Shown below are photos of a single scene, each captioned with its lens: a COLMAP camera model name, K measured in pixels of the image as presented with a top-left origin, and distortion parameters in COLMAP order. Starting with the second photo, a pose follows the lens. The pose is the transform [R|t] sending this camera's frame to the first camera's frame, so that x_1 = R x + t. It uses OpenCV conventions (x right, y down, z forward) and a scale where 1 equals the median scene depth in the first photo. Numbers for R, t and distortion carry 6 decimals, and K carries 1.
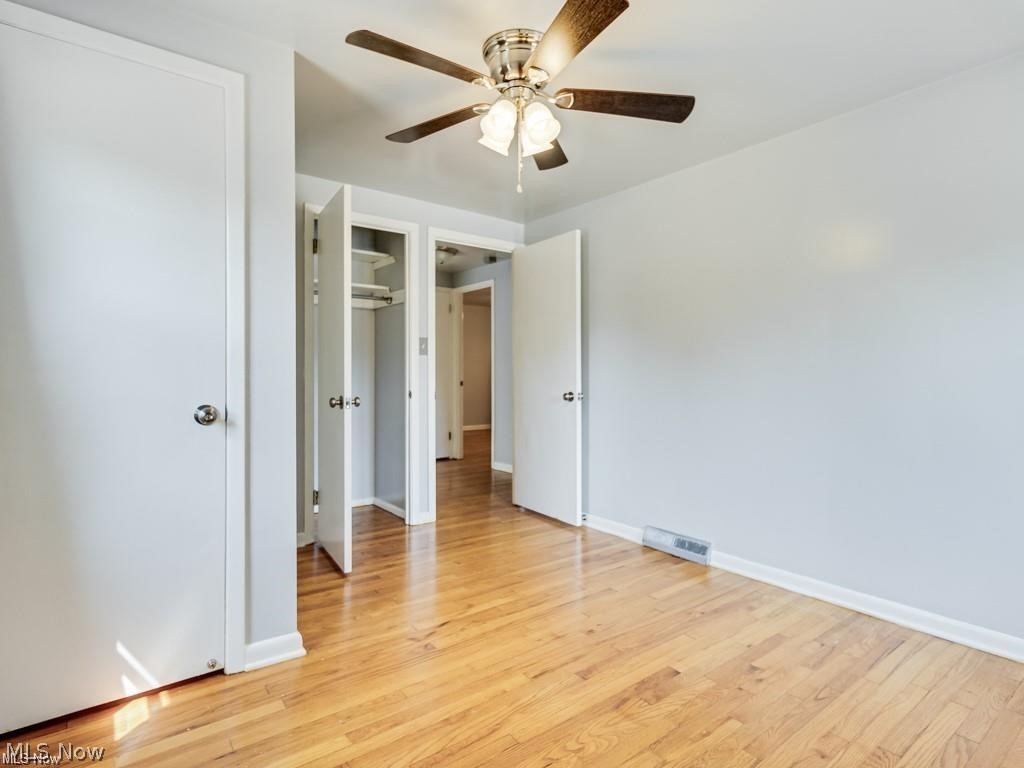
lens RADIAL K [[545.1, 0, 512.8], [0, 545.1, 366.6], [0, 0, 1]] dist [0.001845, 0.001509]
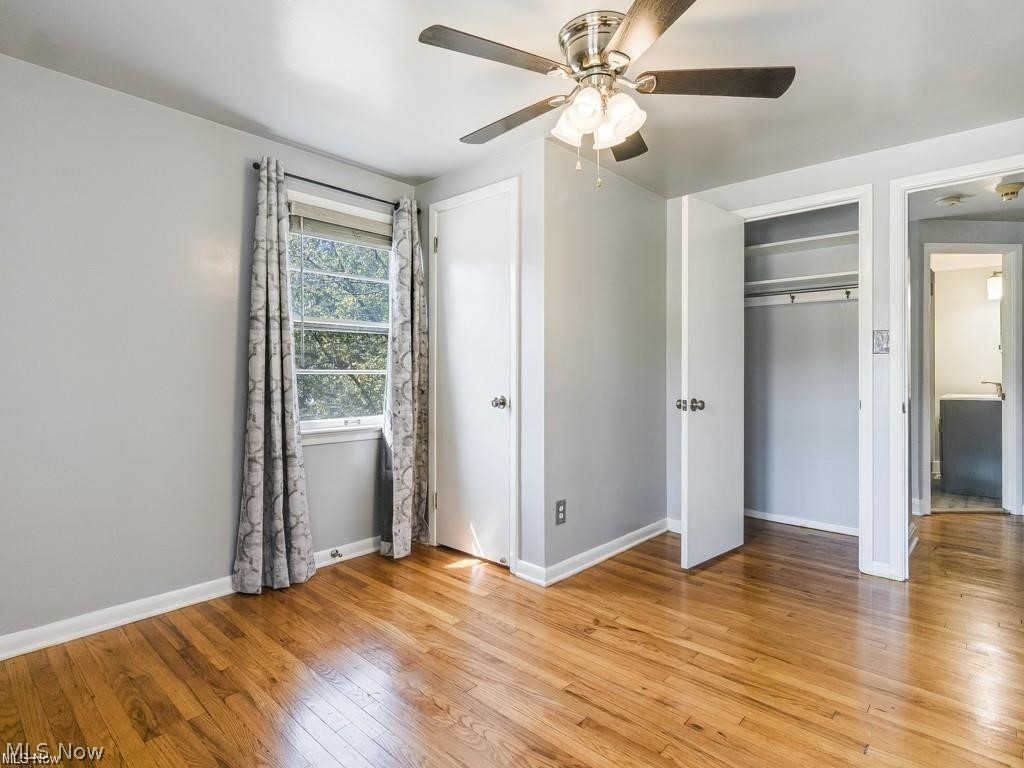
lens RADIAL K [[545.1, 0, 512.8], [0, 545.1, 366.6], [0, 0, 1]] dist [0.001845, 0.001509]
pose [[0.175878, -0.006142, -0.984393, 1.005374], [0.008055, 0.999956, -0.004800, -0.007540], [0.984379, -0.007085, 0.175919, 0.749955]]
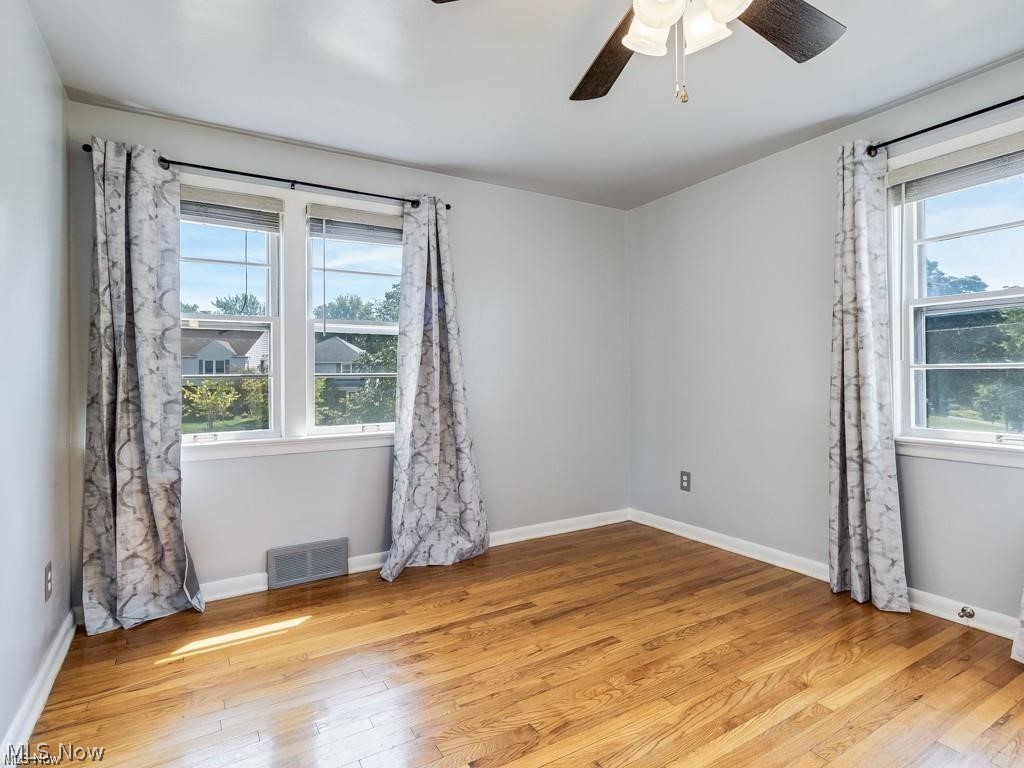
lens RADIAL K [[545.0, 0, 509.1], [0, 545.0, 371.0], [0, 0, 1]] dist [0.000653, -0.001018]
pose [[-0.992987, 0.008707, 0.117903, 0.160341], [0.006792, 0.999839, -0.016635, 0.020936], [-0.118029, -0.015717, -0.992886, 1.822698]]
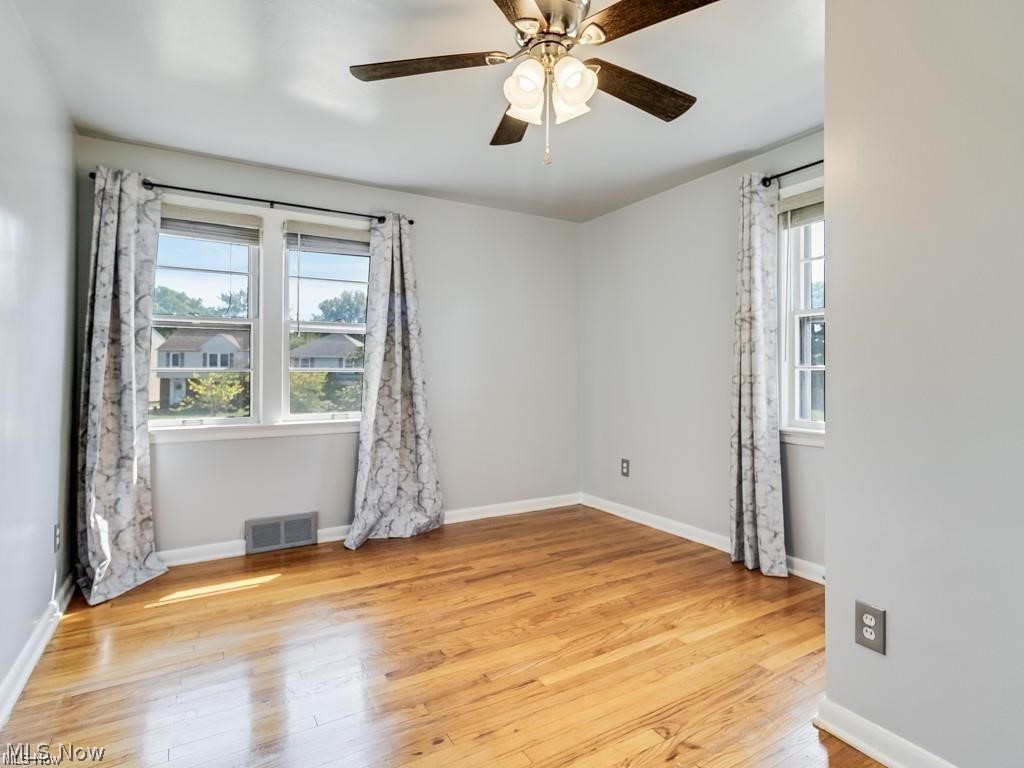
lens RADIAL K [[545.1, 0, 512.8], [0, 545.1, 366.6], [0, 0, 1]] dist [0.001845, 0.001509]
pose [[-0.992628, -0.001671, 0.121186, -0.042250], [-0.003822, 0.999839, -0.017515, 0.022433], [-0.121137, -0.017849, -0.992475, 2.023592]]
